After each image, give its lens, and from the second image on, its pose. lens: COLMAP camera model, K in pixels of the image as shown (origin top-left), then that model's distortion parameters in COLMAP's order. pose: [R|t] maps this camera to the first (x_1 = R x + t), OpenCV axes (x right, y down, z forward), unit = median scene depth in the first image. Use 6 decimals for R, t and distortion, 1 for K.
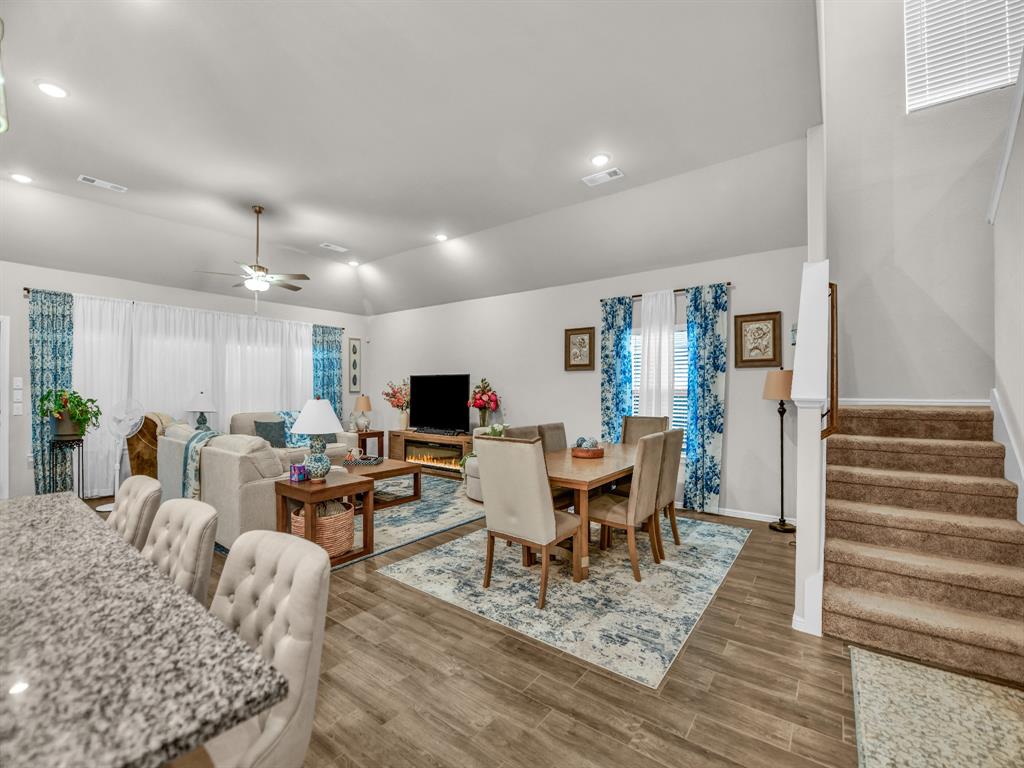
lens RADIAL K [[426.1, 0, 506.2], [0, 426.1, 393.9], [0, 0, 1]] dist [-0.015642, -0.002928]
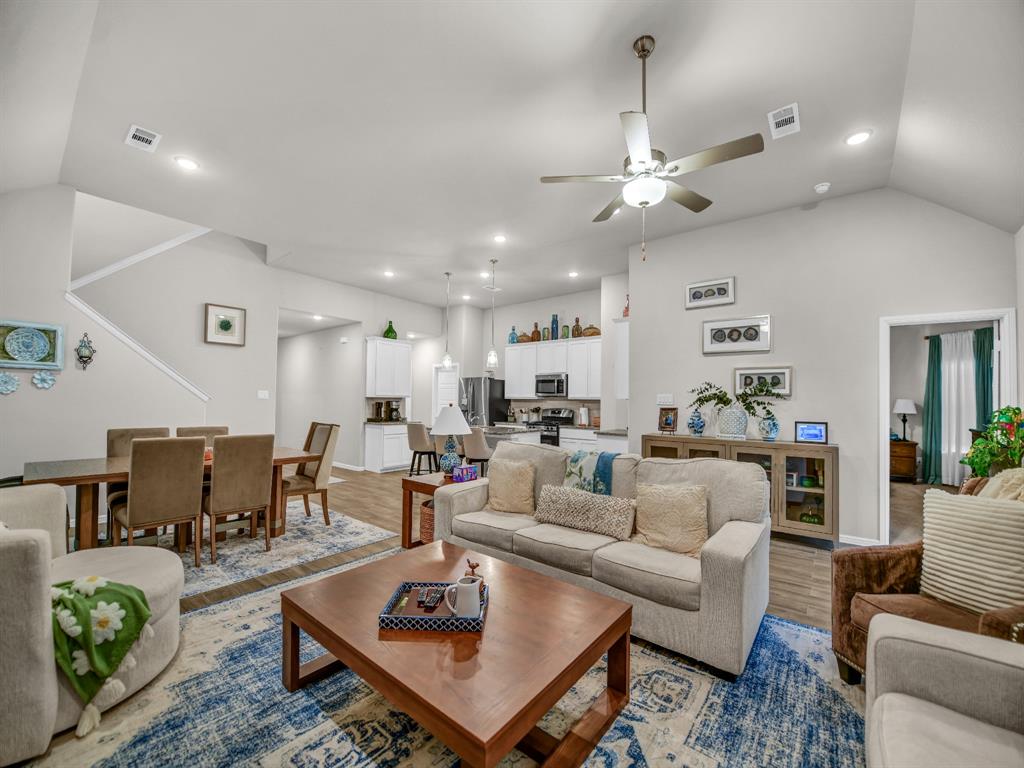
lens RADIAL K [[414.9, 0, 521.4], [0, 414.9, 390.7], [0, 0, 1]] dist [-0.018010, 0.001747]
pose [[-0.999843, -0.017134, 0.004484, -0.425529], [-0.017203, 0.999726, -0.015871, -0.012077], [-0.004211, -0.015946, -0.999864, 1.423157]]
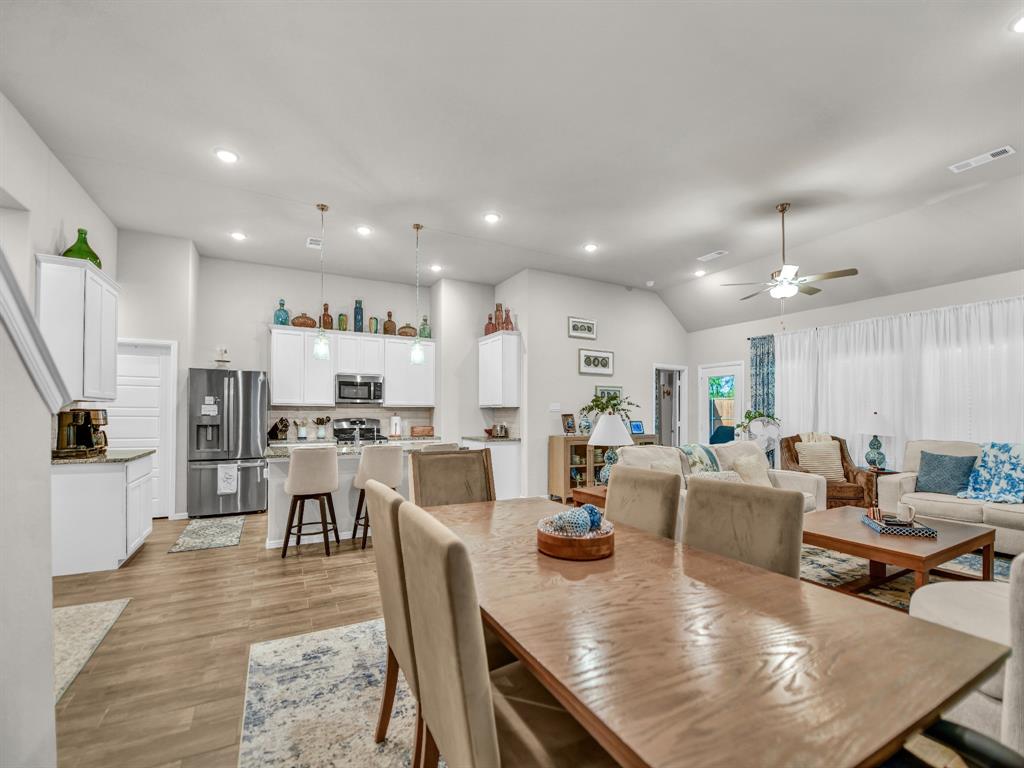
lens RADIAL K [[426.1, 0, 514.9], [0, 426.1, 414.3], [0, 0, 1]] dist [-0.015642, -0.002928]
pose [[-0.390016, -0.005957, -0.920789, 0.436520], [-0.012805, 0.999917, -0.001045, 0.011054], [0.920719, 0.011384, -0.390061, 0.801686]]
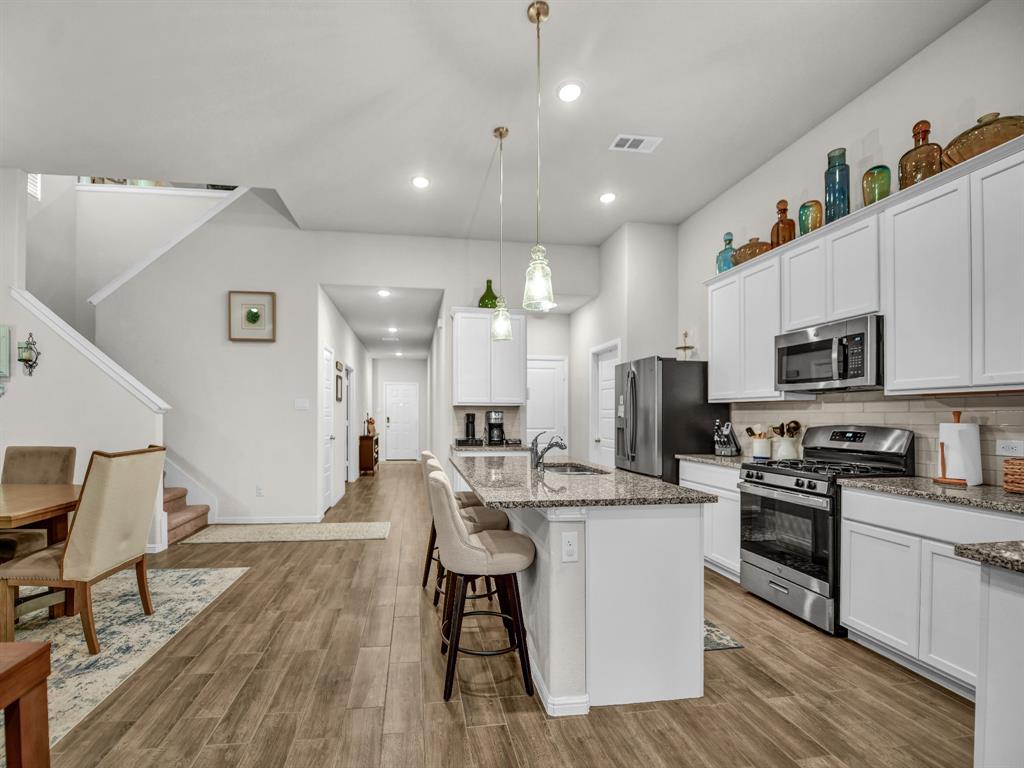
lens RADIAL K [[426.1, 0, 464.8], [0, 426.1, 419.6], [0, 0, 1]] dist [-0.015642, -0.002928]
pose [[-0.695218, -0.013602, 0.718670, -0.593997], [-0.000758, 0.999834, 0.018191, 0.010917], [-0.718799, 0.012102, -0.695113, 0.592121]]
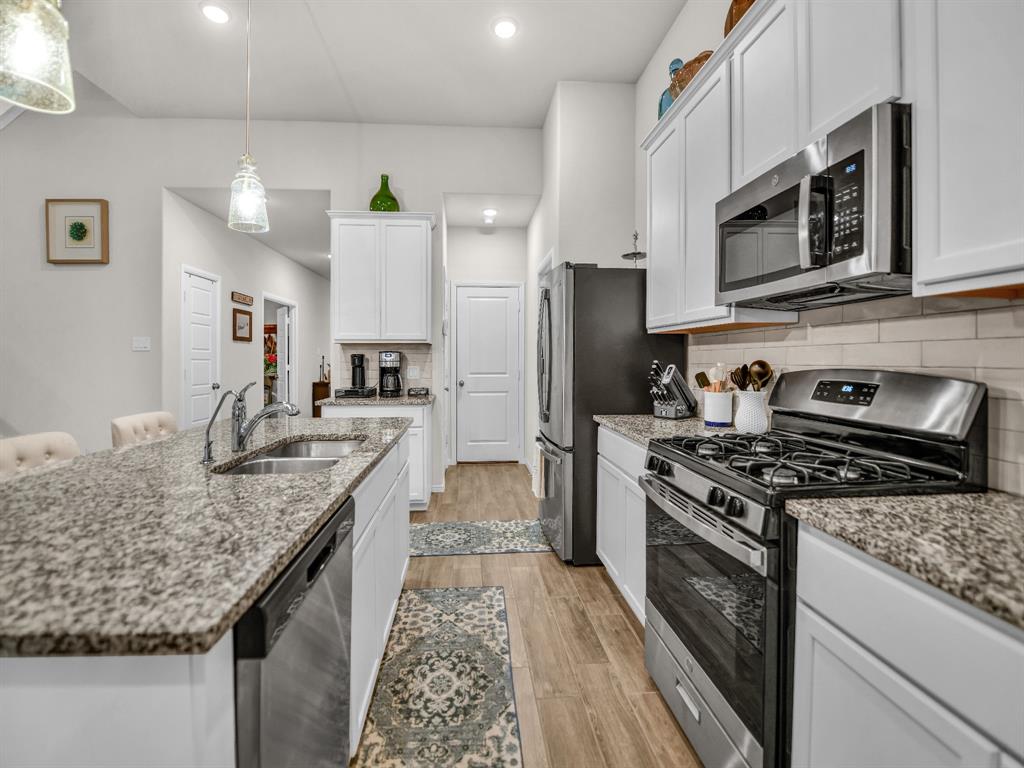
lens RADIAL K [[426.1, 0, 494.0], [0, 426.1, 365.5], [0, 0, 1]] dist [-0.015642, -0.002928]
pose [[-0.650718, -0.014007, 0.759190, -0.604848], [0.005088, 0.999727, 0.022806, 0.018570], [-0.759303, 0.018703, -0.650469, 0.198937]]
